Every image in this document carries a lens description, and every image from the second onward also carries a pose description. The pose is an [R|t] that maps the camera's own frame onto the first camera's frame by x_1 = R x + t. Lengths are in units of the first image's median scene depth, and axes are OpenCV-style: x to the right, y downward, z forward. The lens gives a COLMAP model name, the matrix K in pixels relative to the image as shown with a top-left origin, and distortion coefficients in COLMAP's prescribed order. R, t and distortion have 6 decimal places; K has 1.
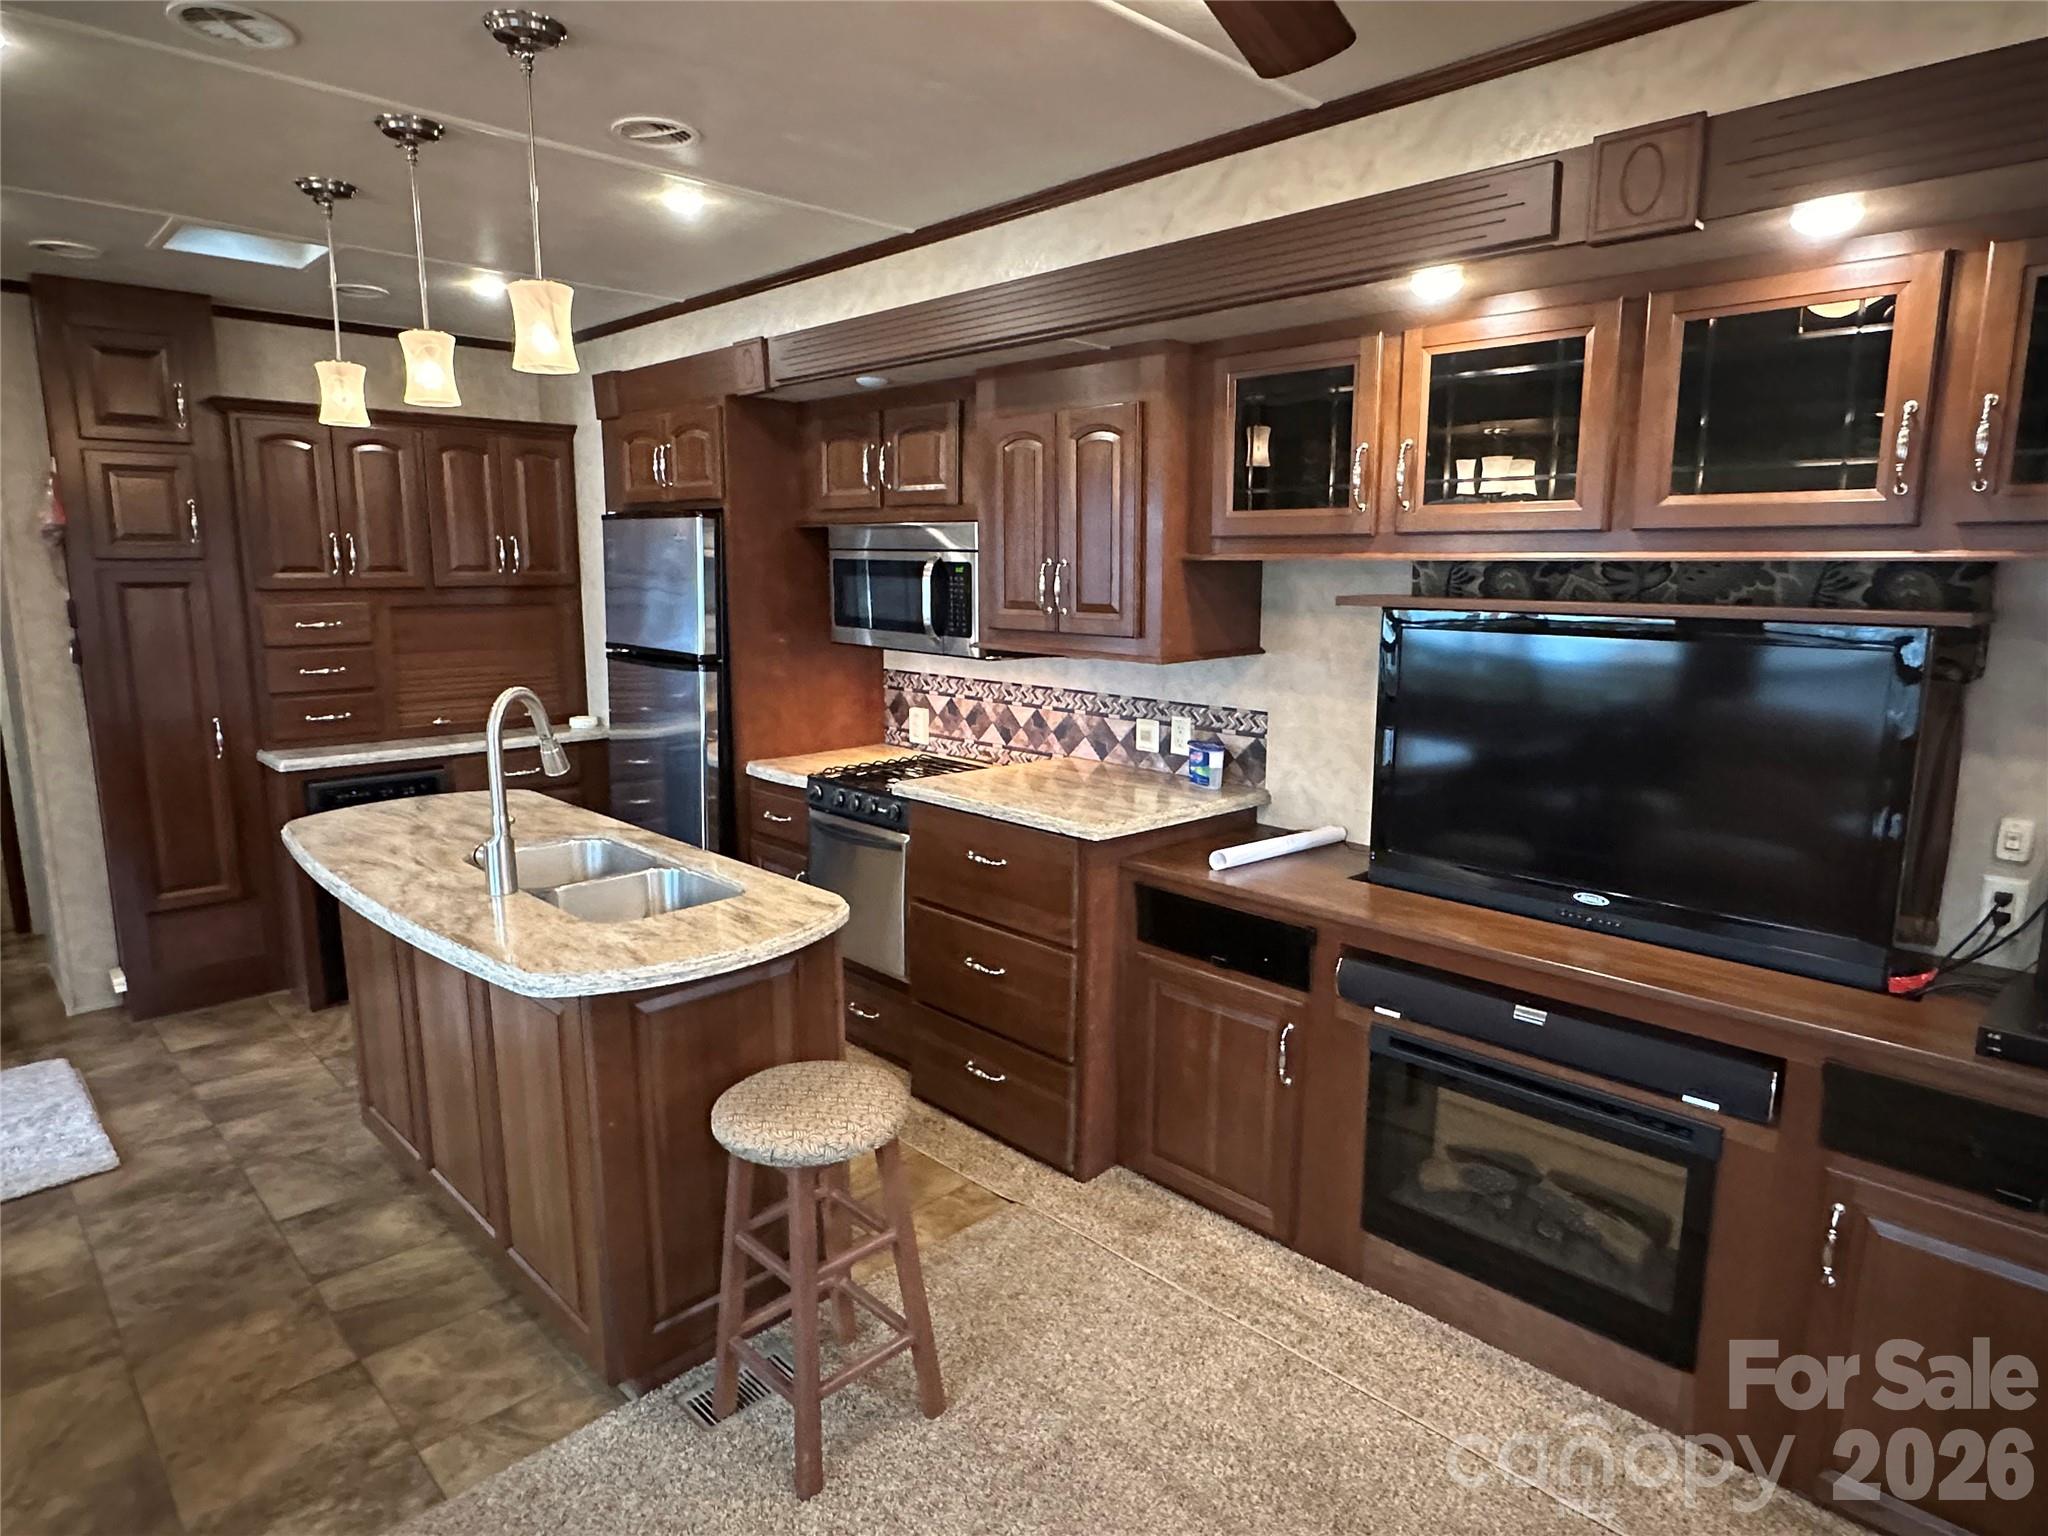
lens RADIAL K [[1184.8, 0, 1024.0], [0, 1184.8, 768.0], [0, 0, 1]] dist [-0.000701, 0.000031]
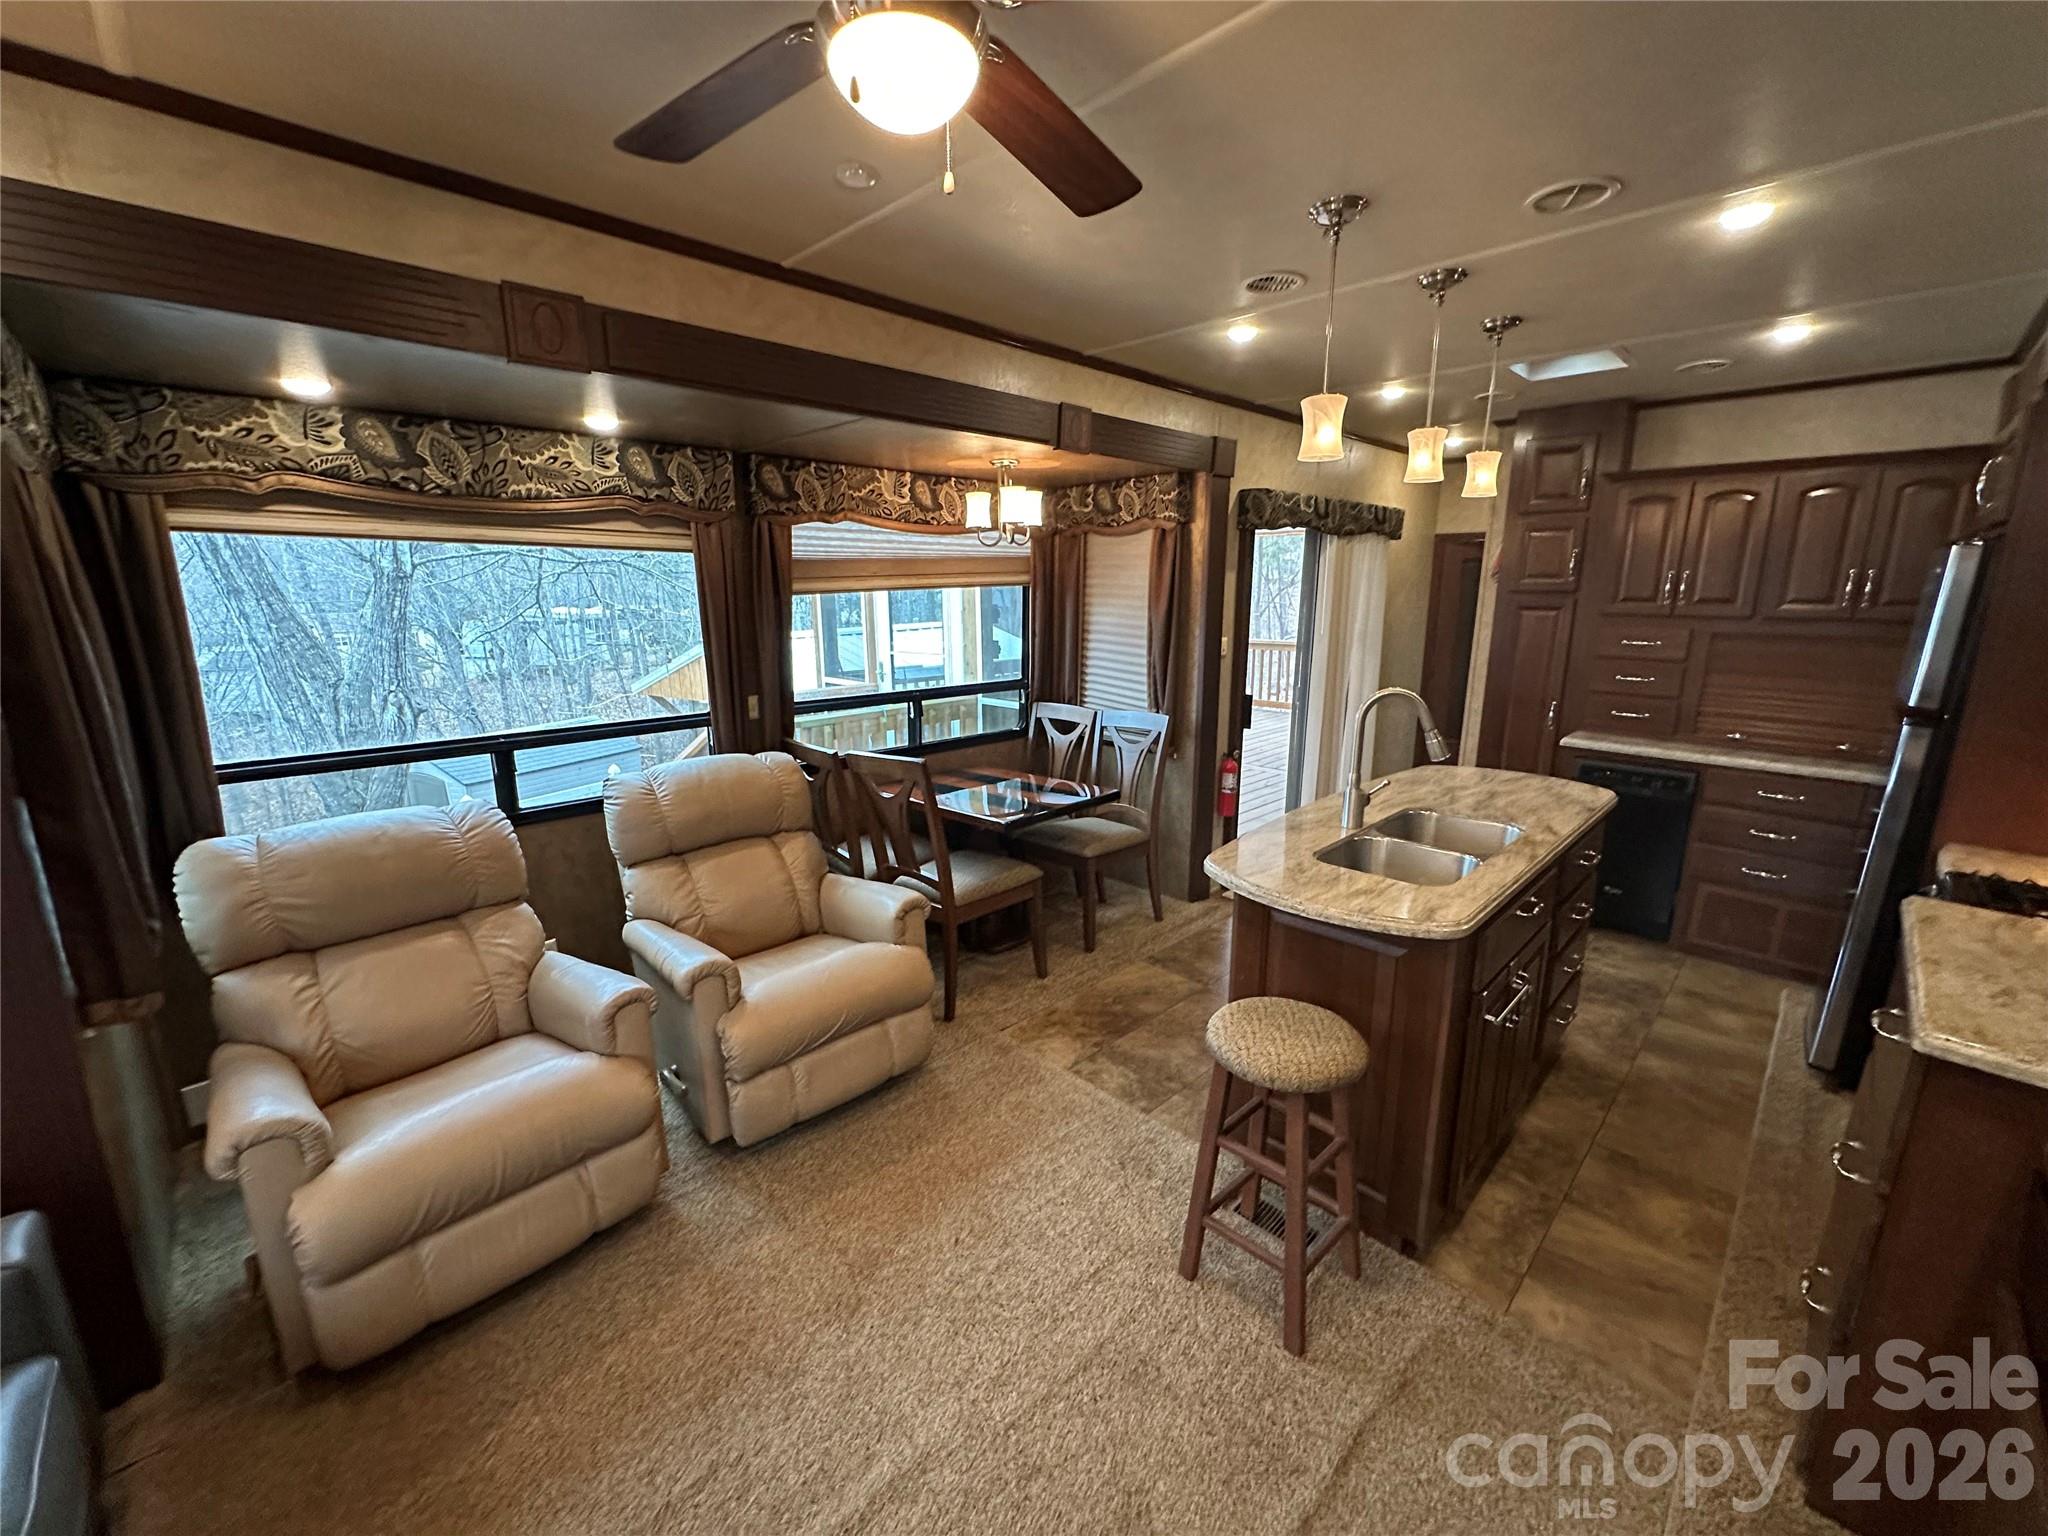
lens RADIAL K [[815.6, 0, 1024.6], [0, 815.6, 770.9], [0, 0, 1]] dist [-0.007681, 0.000345]
pose [[0.003431, 0.220802, -0.975313, 0.315221], [-0.176584, 0.960126, 0.216742, -0.064444], [0.984280, 0.171481, 0.042284, 0.344555]]
